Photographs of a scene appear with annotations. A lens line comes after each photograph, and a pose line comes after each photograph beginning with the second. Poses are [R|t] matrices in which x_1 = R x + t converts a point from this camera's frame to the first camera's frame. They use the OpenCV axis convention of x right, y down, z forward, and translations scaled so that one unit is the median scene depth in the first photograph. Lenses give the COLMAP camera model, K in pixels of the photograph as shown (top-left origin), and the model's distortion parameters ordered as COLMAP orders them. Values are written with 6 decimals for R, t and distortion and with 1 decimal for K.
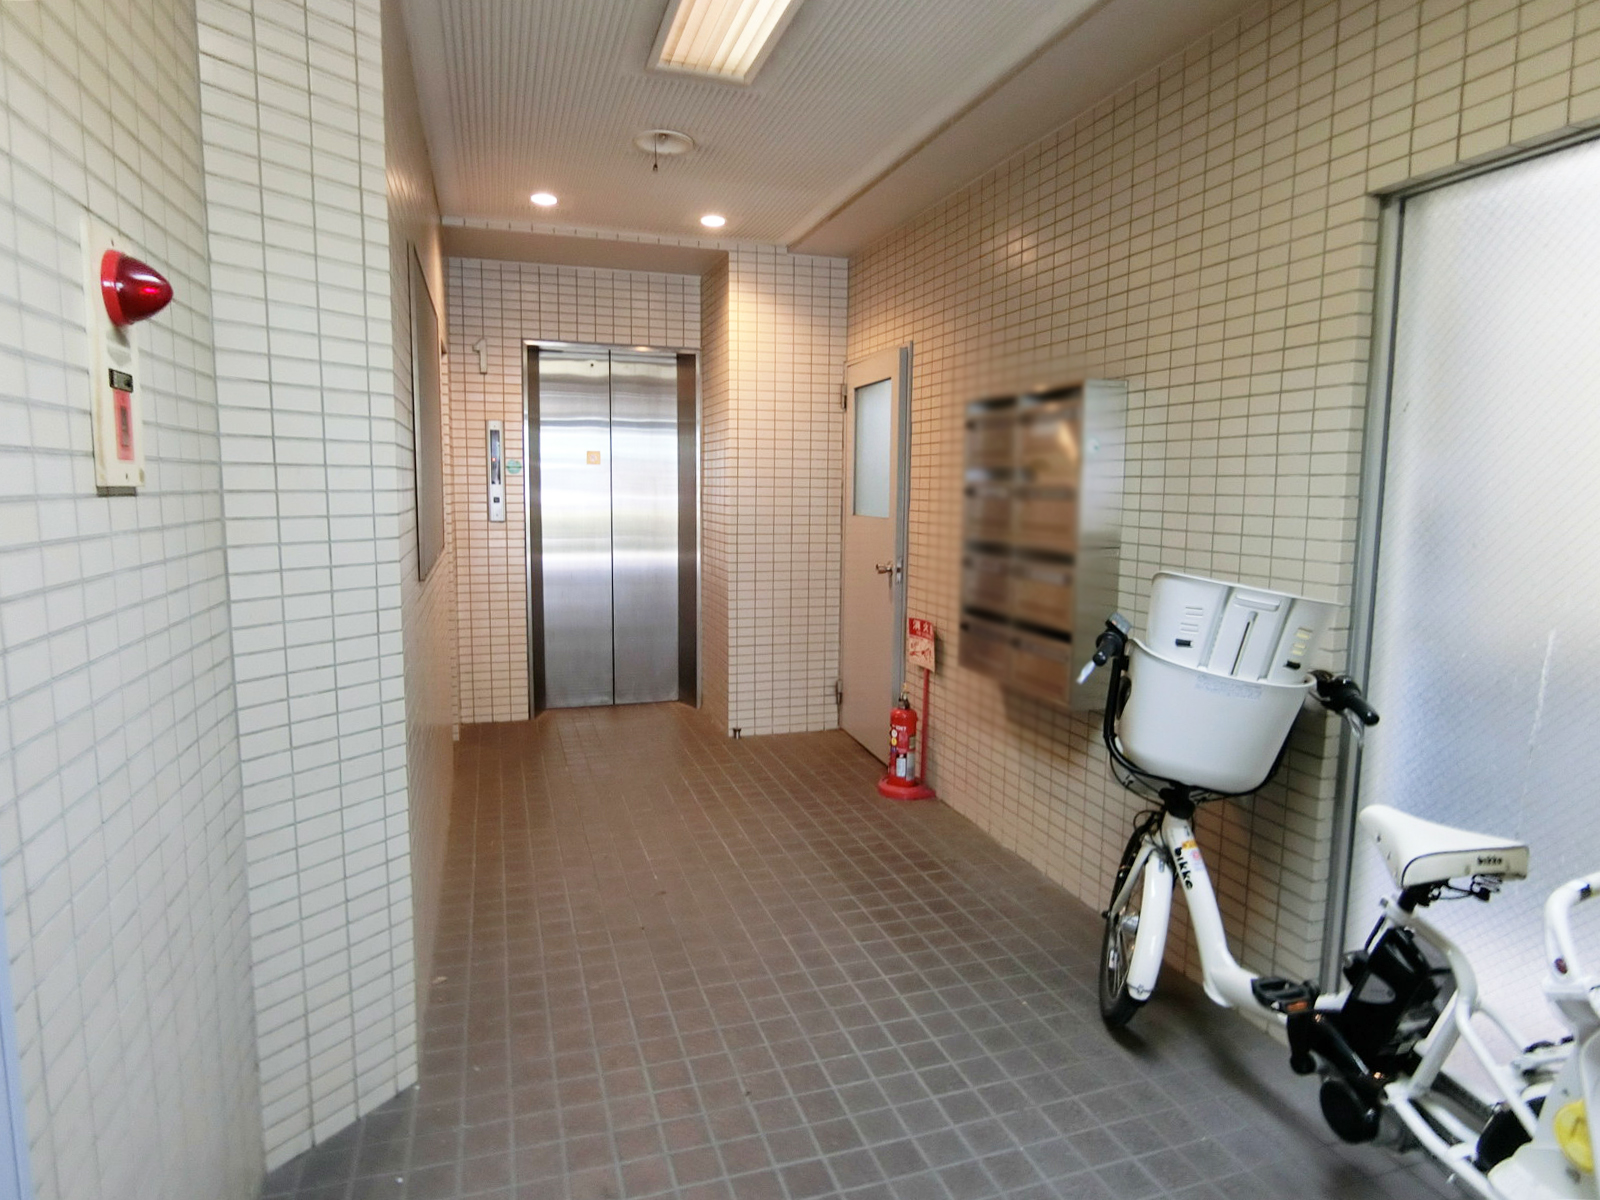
lens RADIAL K [[925.0, 0, 800.0], [0, 925.0, 600.0], [0, 0, 1]] dist [-0.000153, -0.000014]
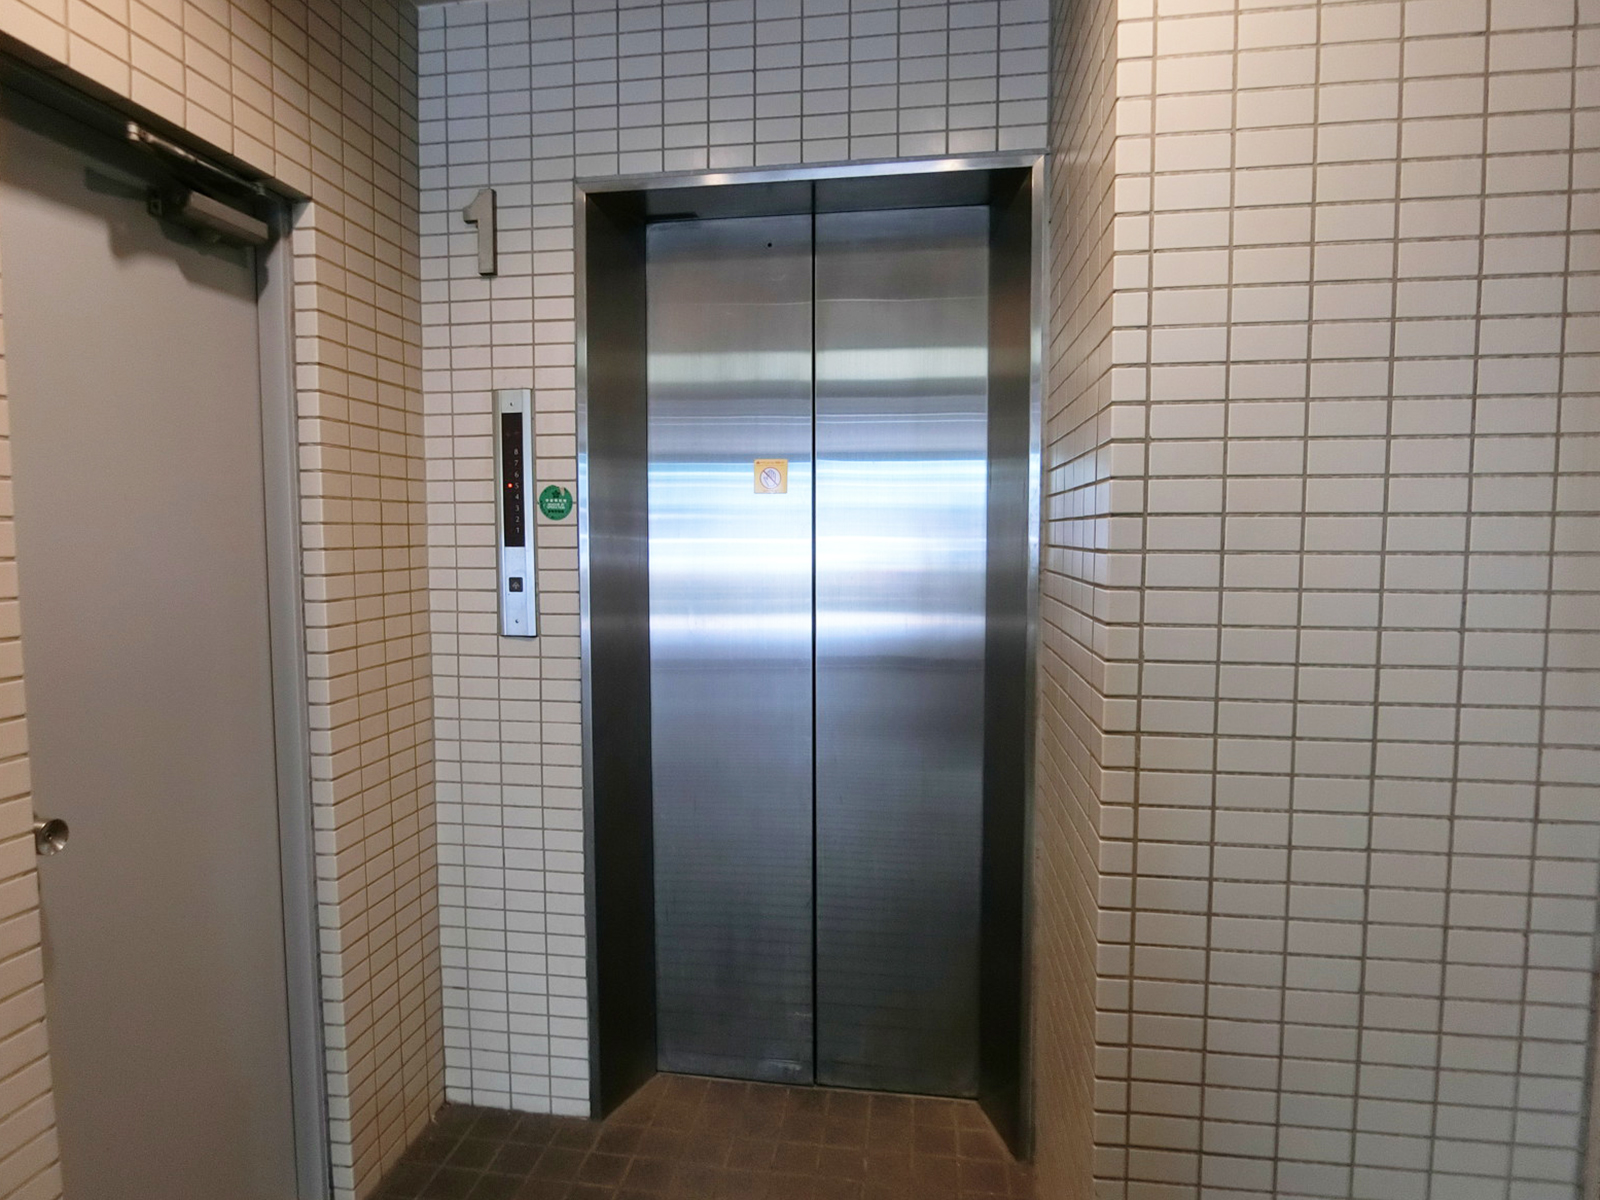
lens RADIAL K [[898.4, 0, 800.0], [0, 898.4, 600.0], [0, 0, 1]] dist [0.000513, 0.000197]
pose [[0.897704, 0.018778, -0.440199, -0.040192], [-0.040732, 0.998350, -0.040476, -0.089154], [0.438713, 0.054265, 0.896988, 0.689561]]
